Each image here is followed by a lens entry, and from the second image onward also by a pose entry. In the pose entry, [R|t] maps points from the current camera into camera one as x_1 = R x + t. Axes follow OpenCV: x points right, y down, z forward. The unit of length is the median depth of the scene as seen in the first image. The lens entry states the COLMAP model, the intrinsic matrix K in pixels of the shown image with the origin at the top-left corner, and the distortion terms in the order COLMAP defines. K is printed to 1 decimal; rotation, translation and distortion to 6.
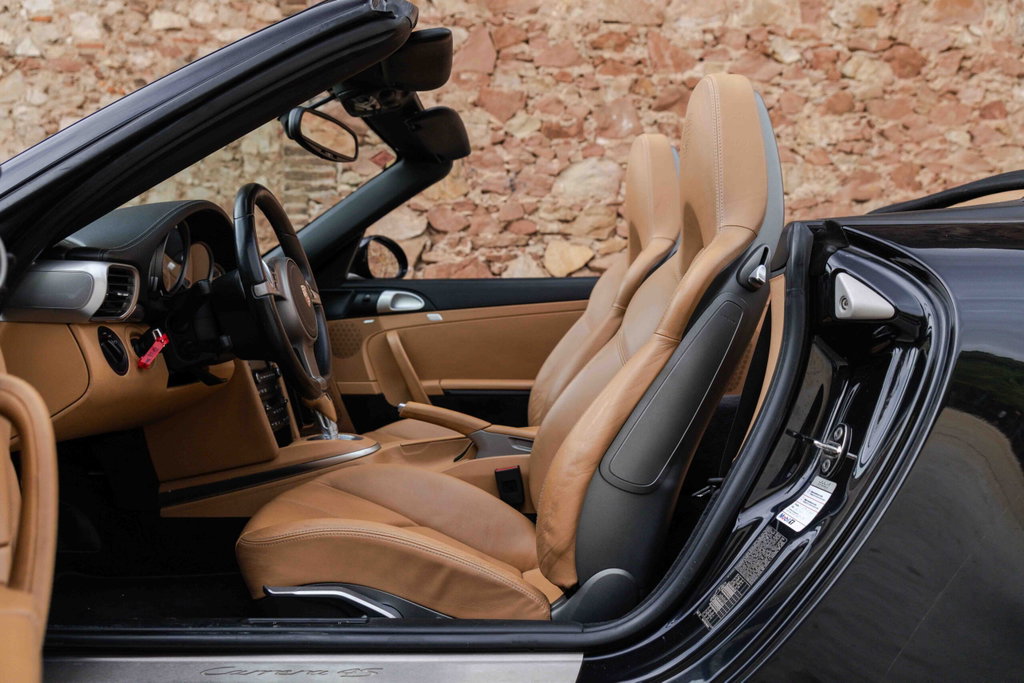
lens RADIAL K [[875.4, 0, 512.0], [0, 875.4, 341.5], [0, 0, 1]] dist [-0.020416, 0.018188]
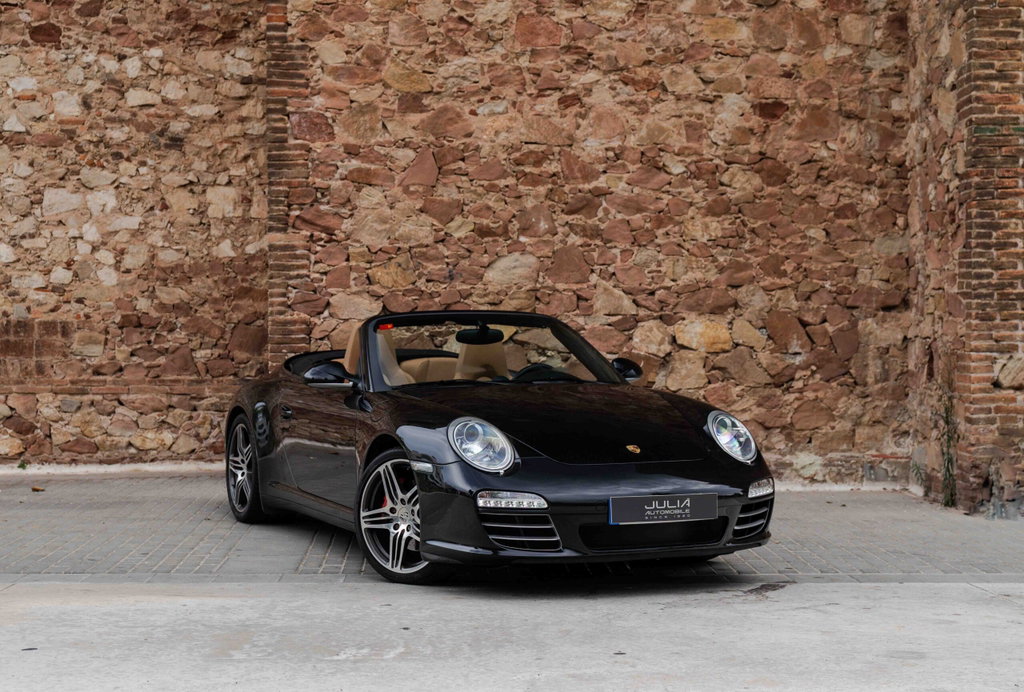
lens RADIAL K [[1632.4, 0, 505.2], [0, 1632.4, 386.4], [0, 0, 1]] dist [-0.117913, 0.722111]
pose [[0.999876, 0.001168, -0.015690, 0.113538], [-0.000829, 0.999766, 0.021629, -0.070289], [0.015711, -0.021613, 0.999643, -1.316201]]
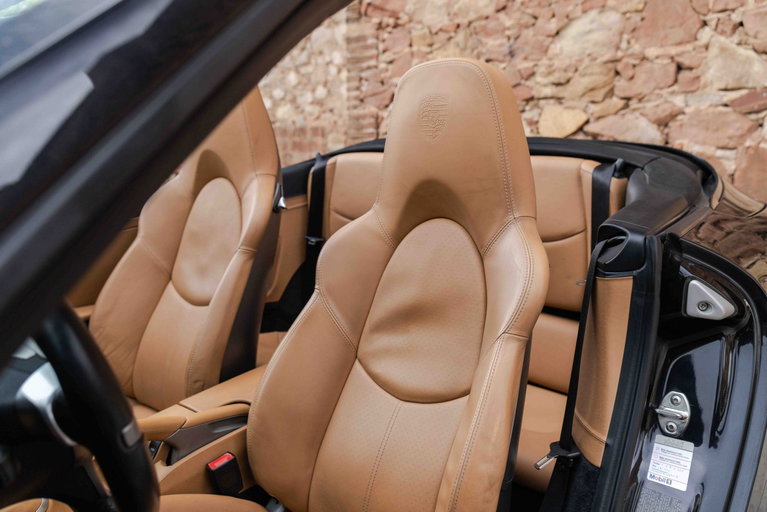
lens RADIAL K [[609.2, 0, 383.5], [0, 609.2, 256.0], [0, 0, 1]] dist [-0.002294, 0.007565]
pose [[0.747262, 0.115686, -0.654382, 0.377697], [-0.007364, 0.986111, 0.165922, -0.059996], [0.664488, -0.119168, 0.737736, 0.347985]]
